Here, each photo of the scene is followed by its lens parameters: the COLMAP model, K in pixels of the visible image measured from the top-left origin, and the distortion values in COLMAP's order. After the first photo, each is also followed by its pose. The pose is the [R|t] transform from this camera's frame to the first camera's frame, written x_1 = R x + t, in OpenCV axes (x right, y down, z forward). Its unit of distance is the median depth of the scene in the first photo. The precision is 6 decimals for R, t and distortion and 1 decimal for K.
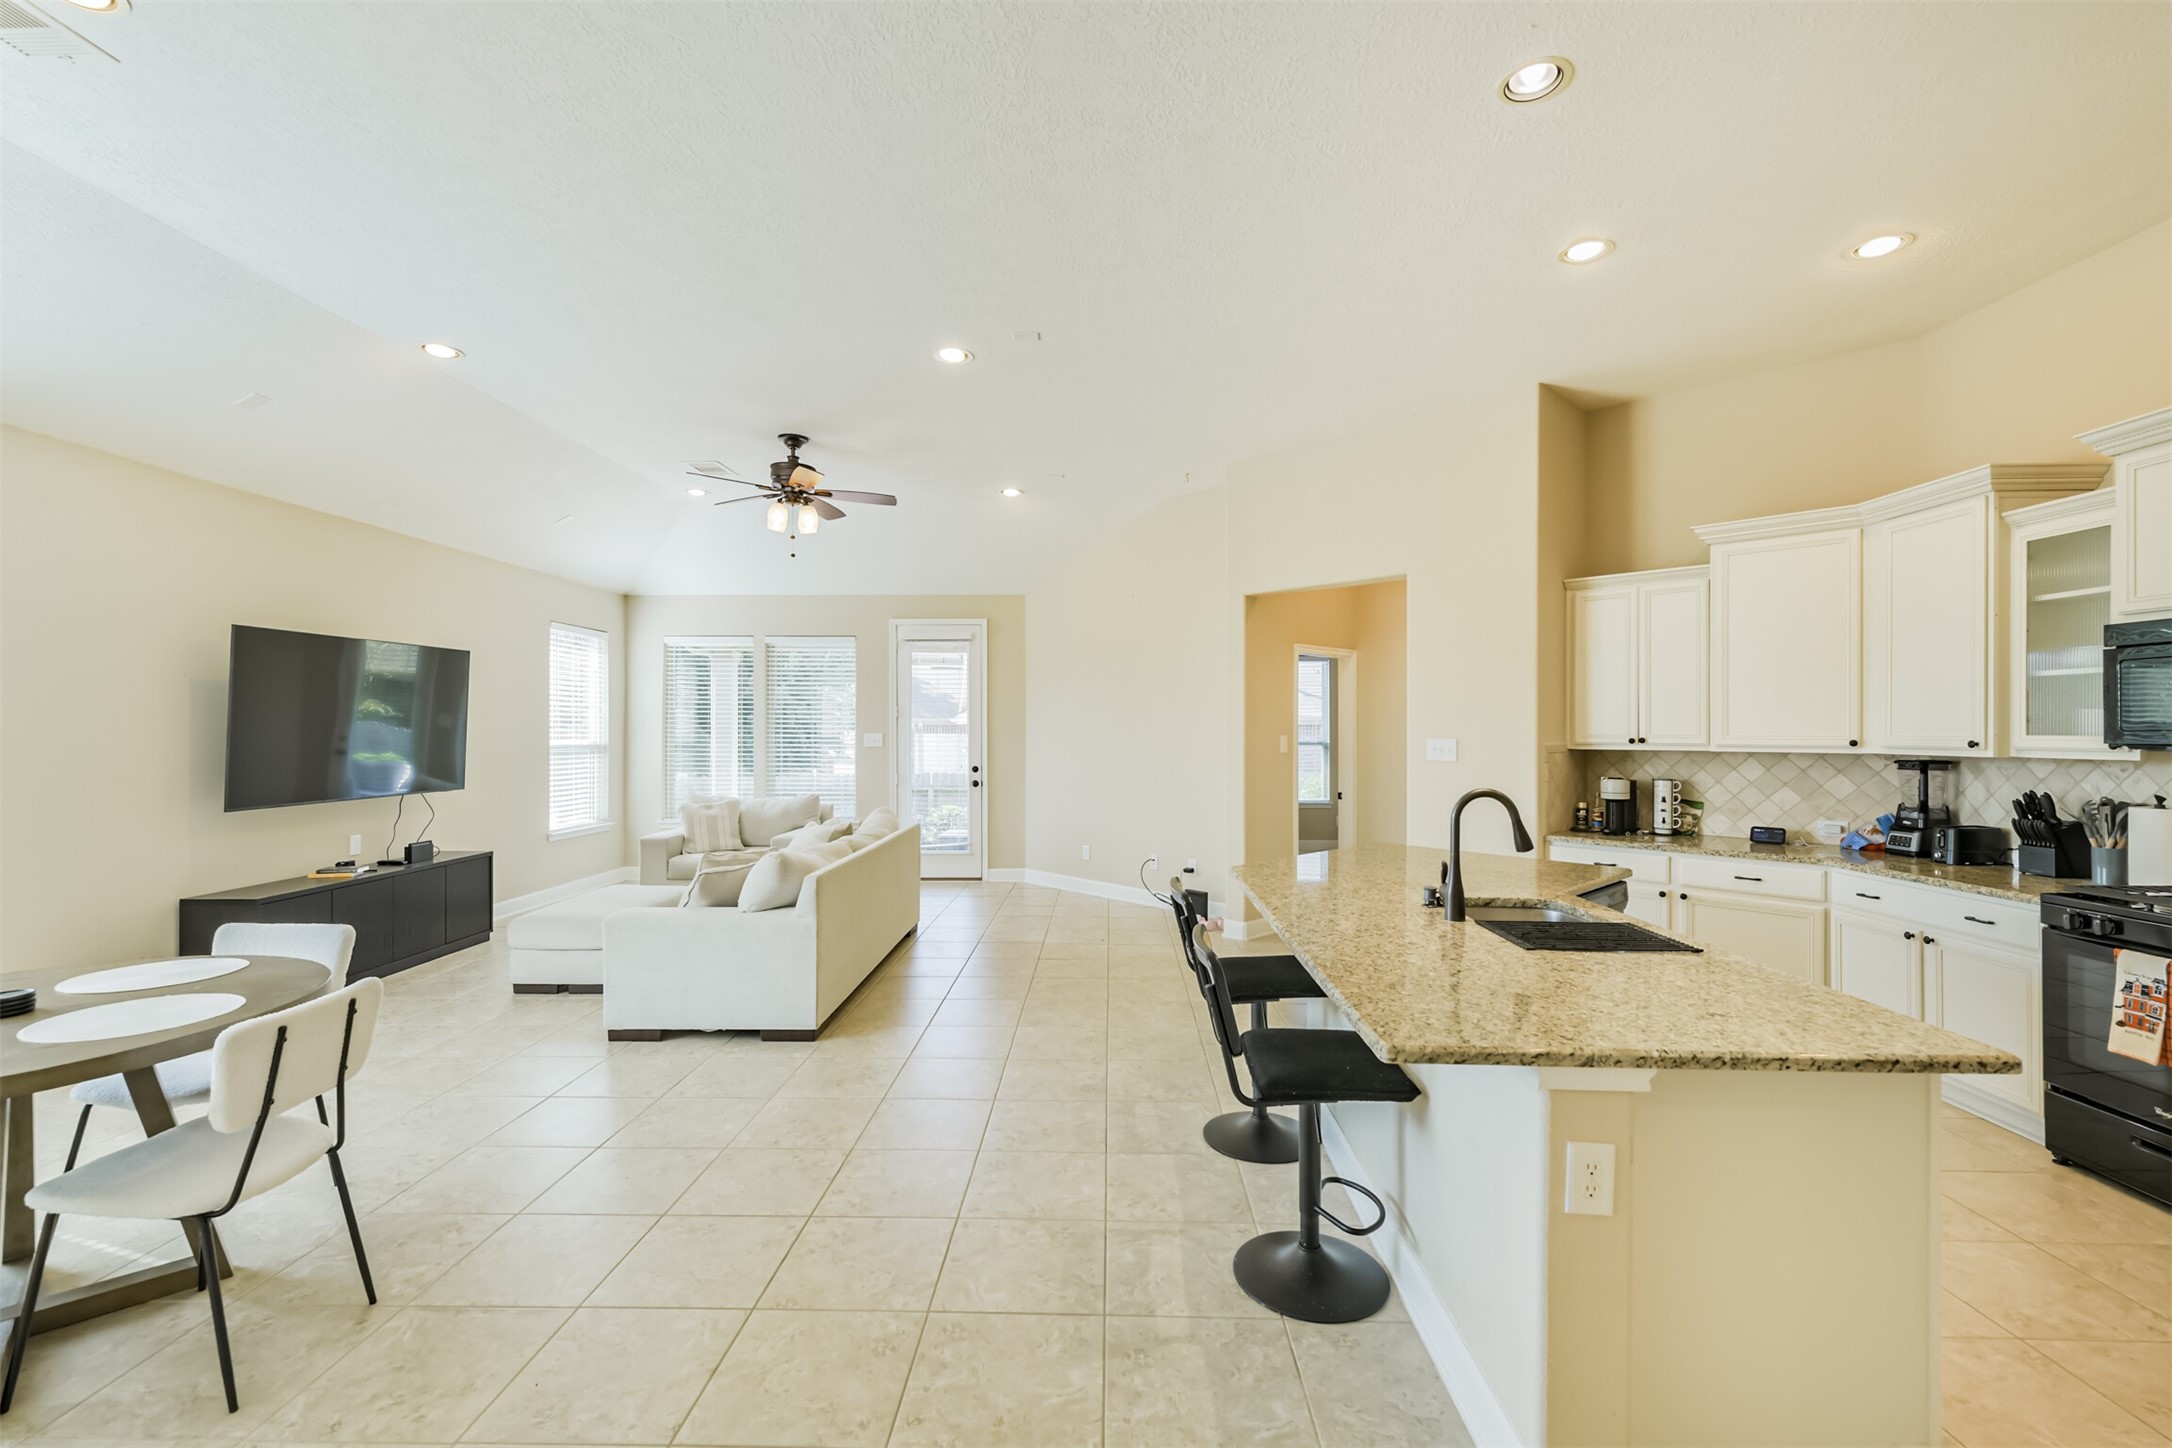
lens RADIAL K [[935.7, 0, 1100.2], [0, 935.7, 724.1], [0, 0, 1]] dist [0.001080, 0.000149]
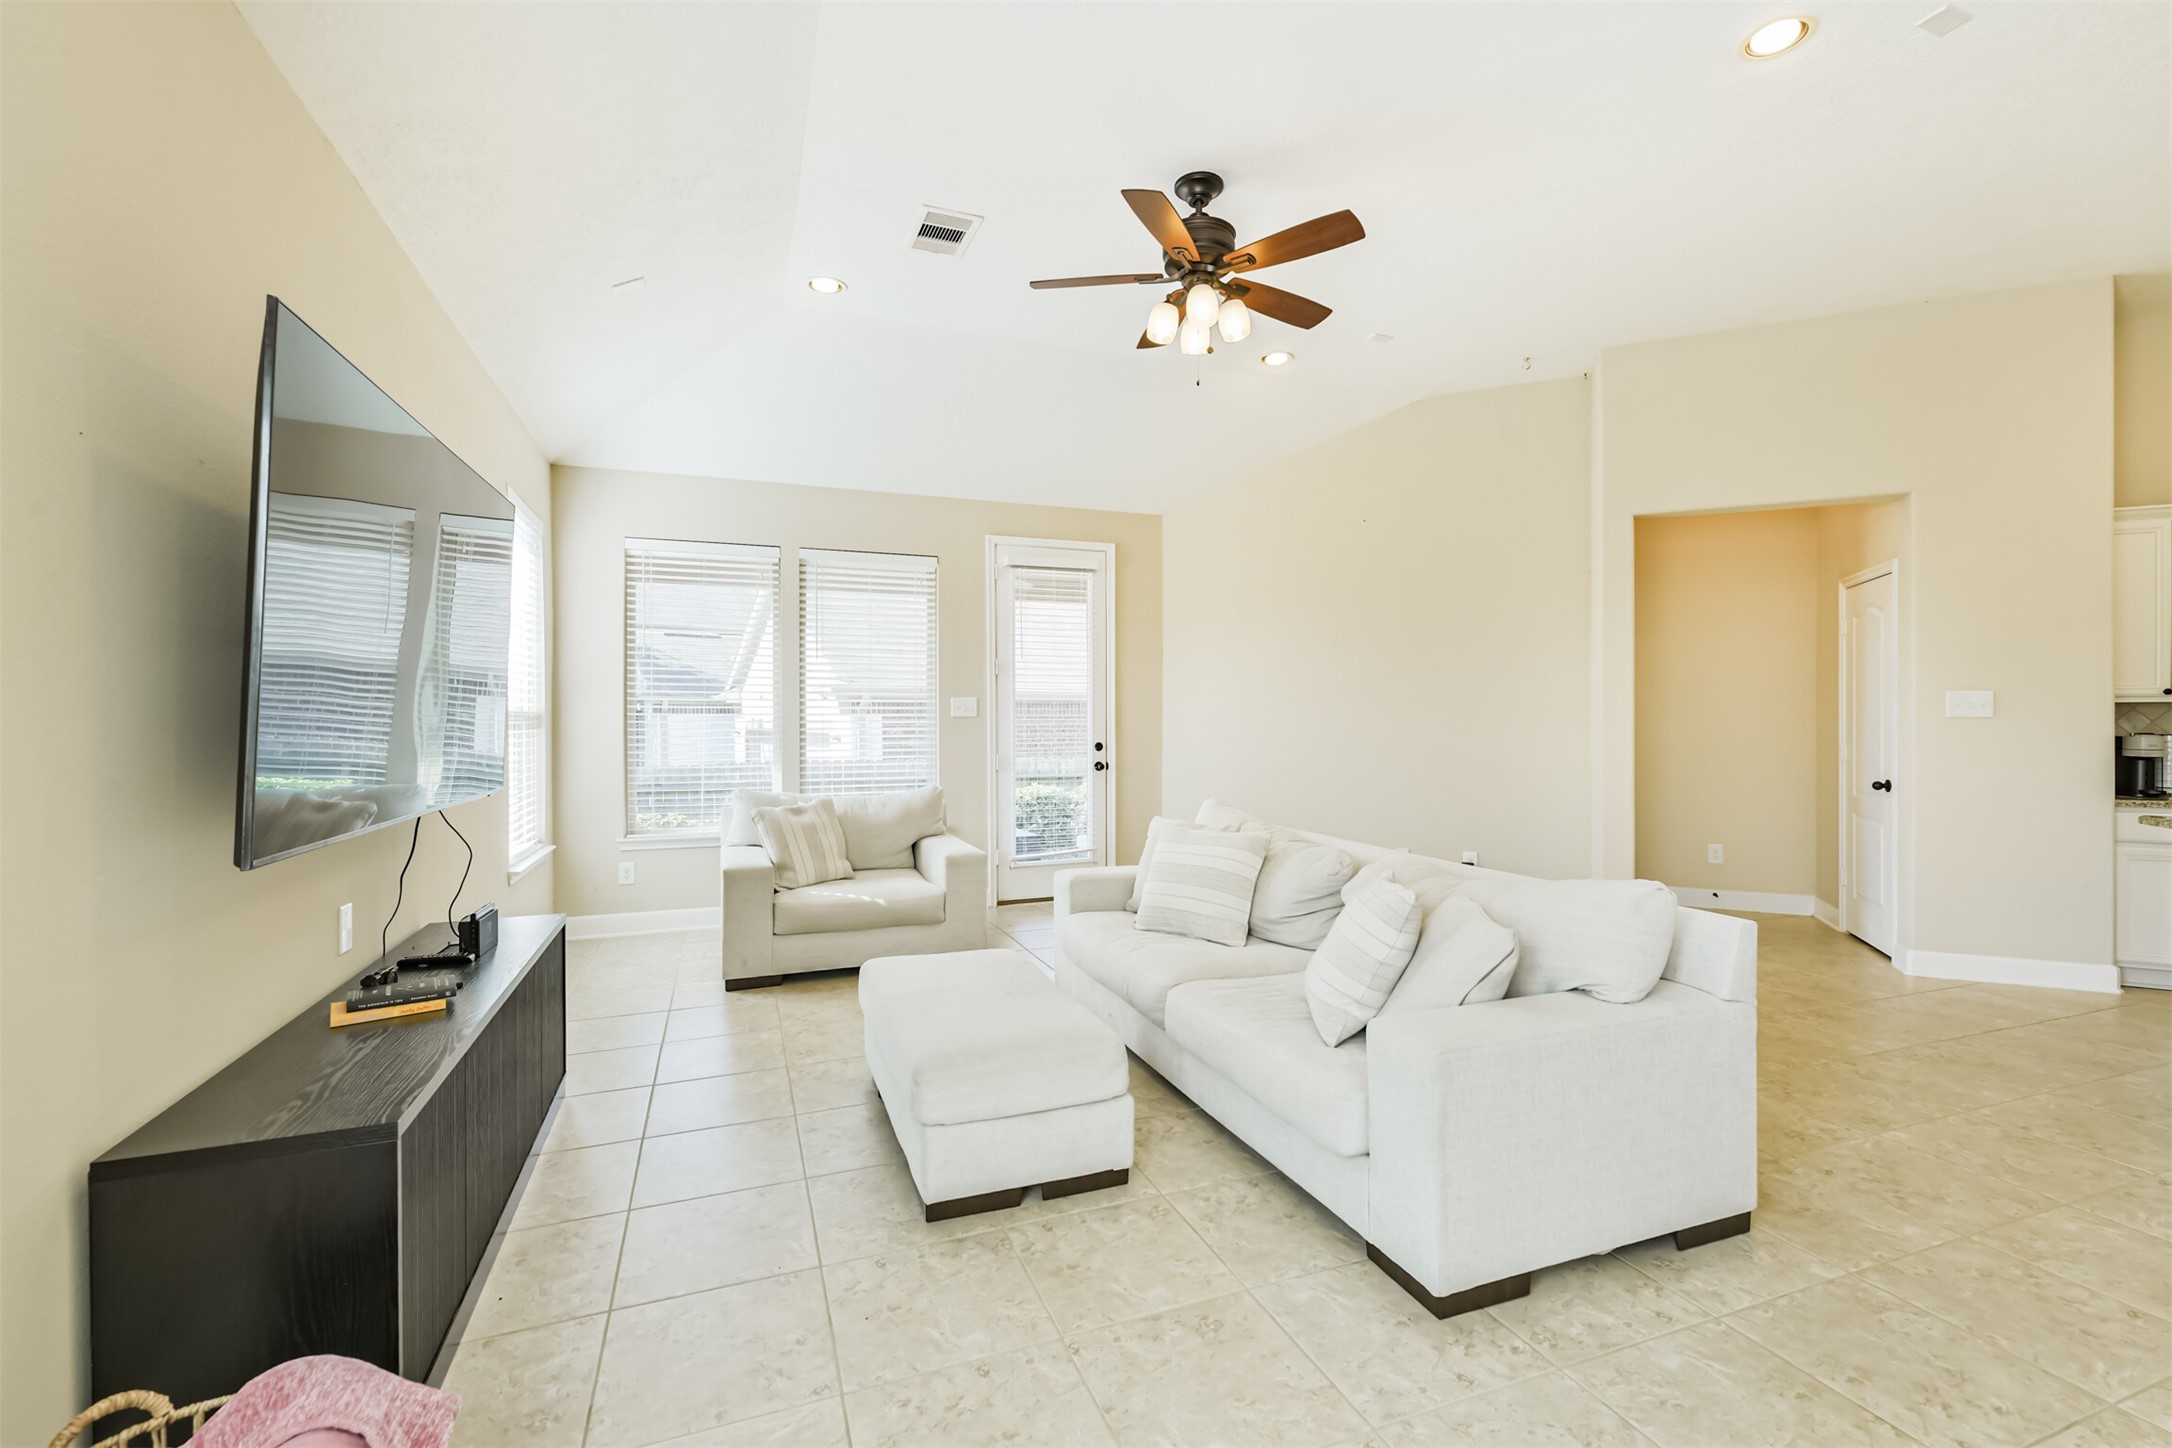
lens RADIAL K [[935.7, 0, 1079.0], [0, 935.7, 722.8], [0, 0, 1]] dist [0.001080, 0.000149]
pose [[0.928282, -0.004297, 0.371853, -0.424612], [0.000530, 0.999947, 0.010234, 0.021846], [-0.371877, -0.009303, 0.928235, 0.322410]]
